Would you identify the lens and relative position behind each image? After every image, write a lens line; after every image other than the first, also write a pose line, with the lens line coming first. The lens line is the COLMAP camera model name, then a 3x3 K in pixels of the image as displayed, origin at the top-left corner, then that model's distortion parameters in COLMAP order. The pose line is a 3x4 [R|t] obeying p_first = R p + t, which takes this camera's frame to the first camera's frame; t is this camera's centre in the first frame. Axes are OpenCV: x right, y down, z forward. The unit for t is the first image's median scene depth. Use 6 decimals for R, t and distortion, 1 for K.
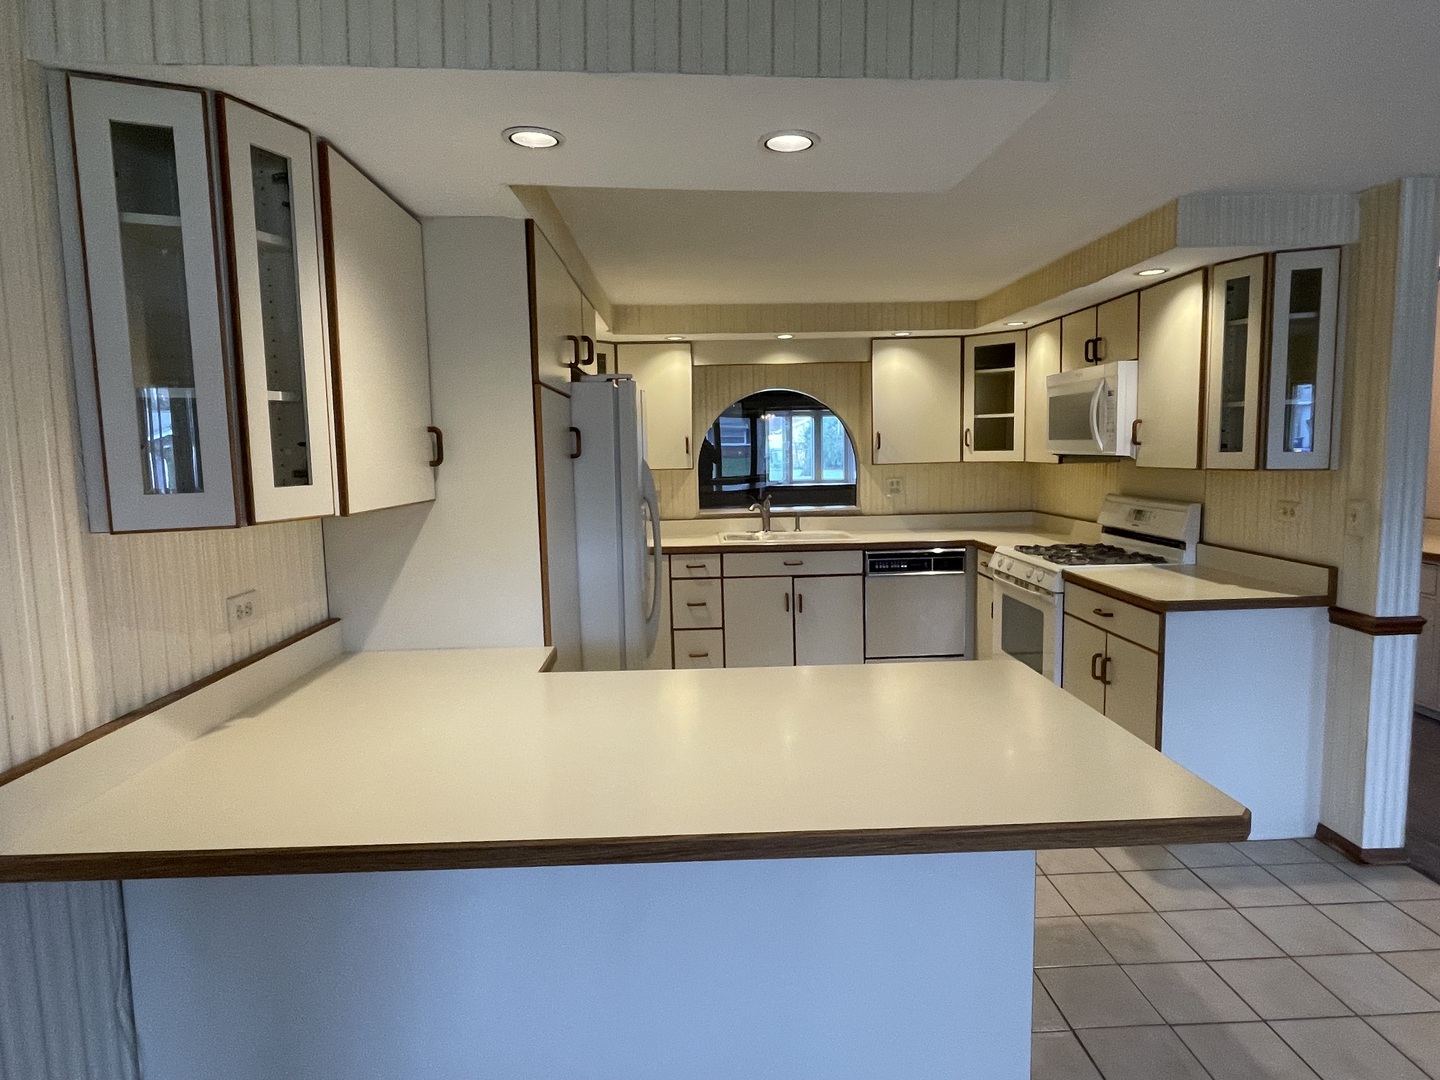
lens RADIAL K [[834.5, 0, 720.0], [0, 834.5, 540.0], [0, 0, 1]] dist [-0.001200, -0.001110]
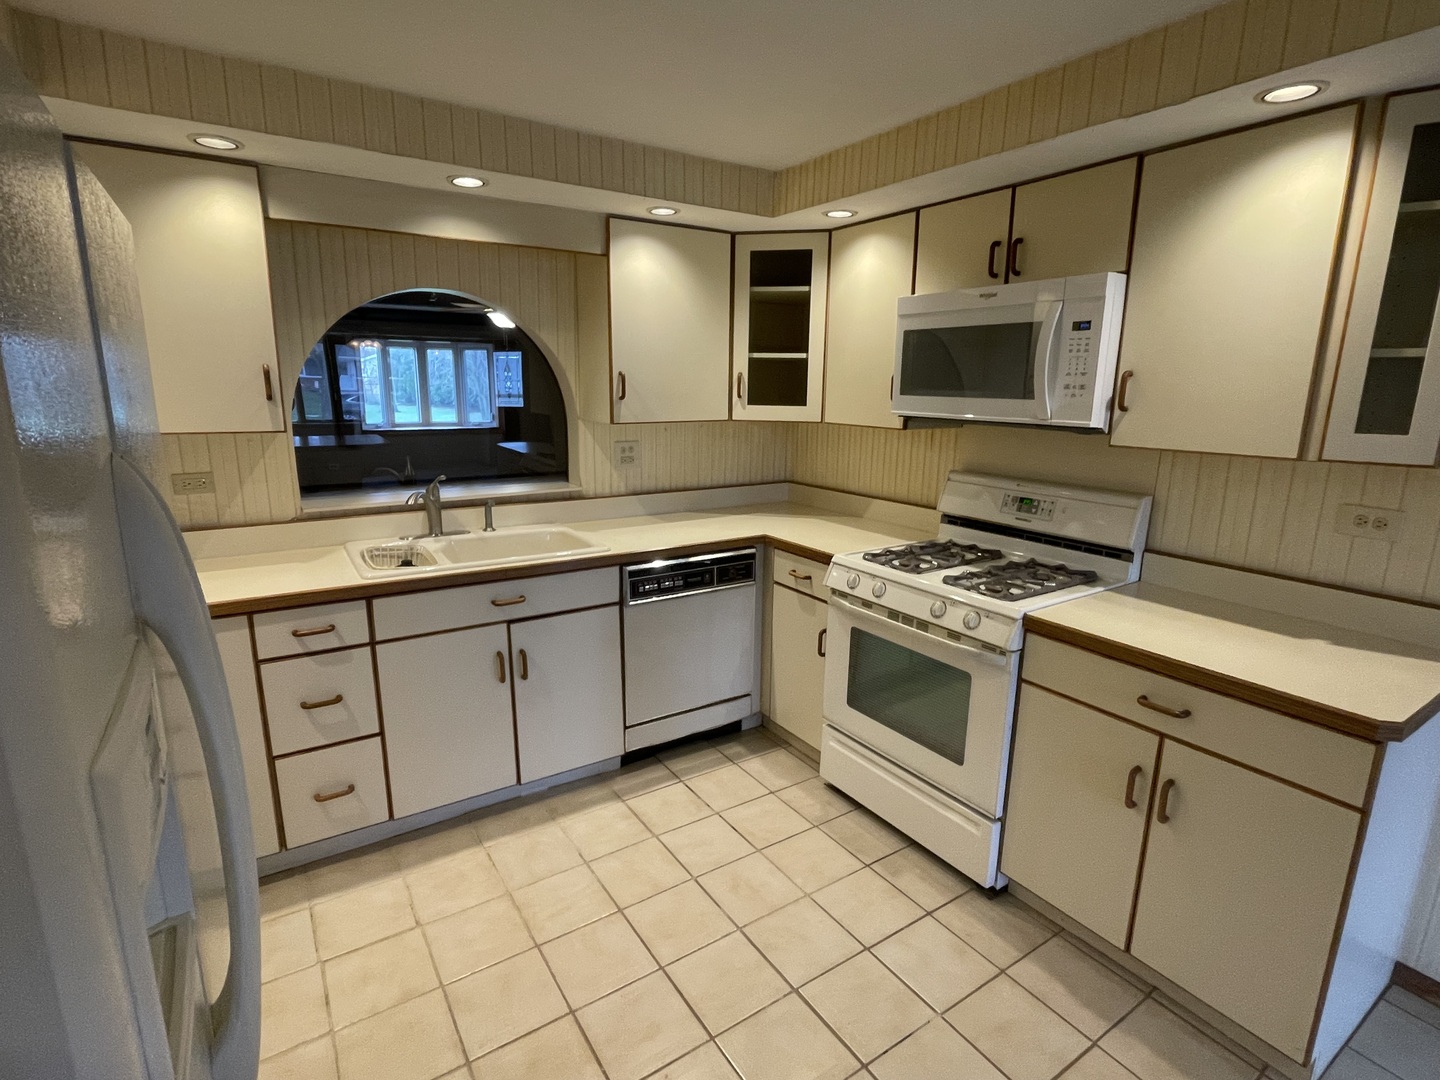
lens RADIAL K [[715.3, 0, 720.0], [0, 715.3, 540.0], [0, 0, 1]] dist [-0.001646, -0.000374]
pose [[0.855229, -0.080849, 0.511906, -0.035892], [0.028117, 0.993540, 0.109942, -0.063215], [-0.517488, -0.079632, 0.851977, 0.509700]]
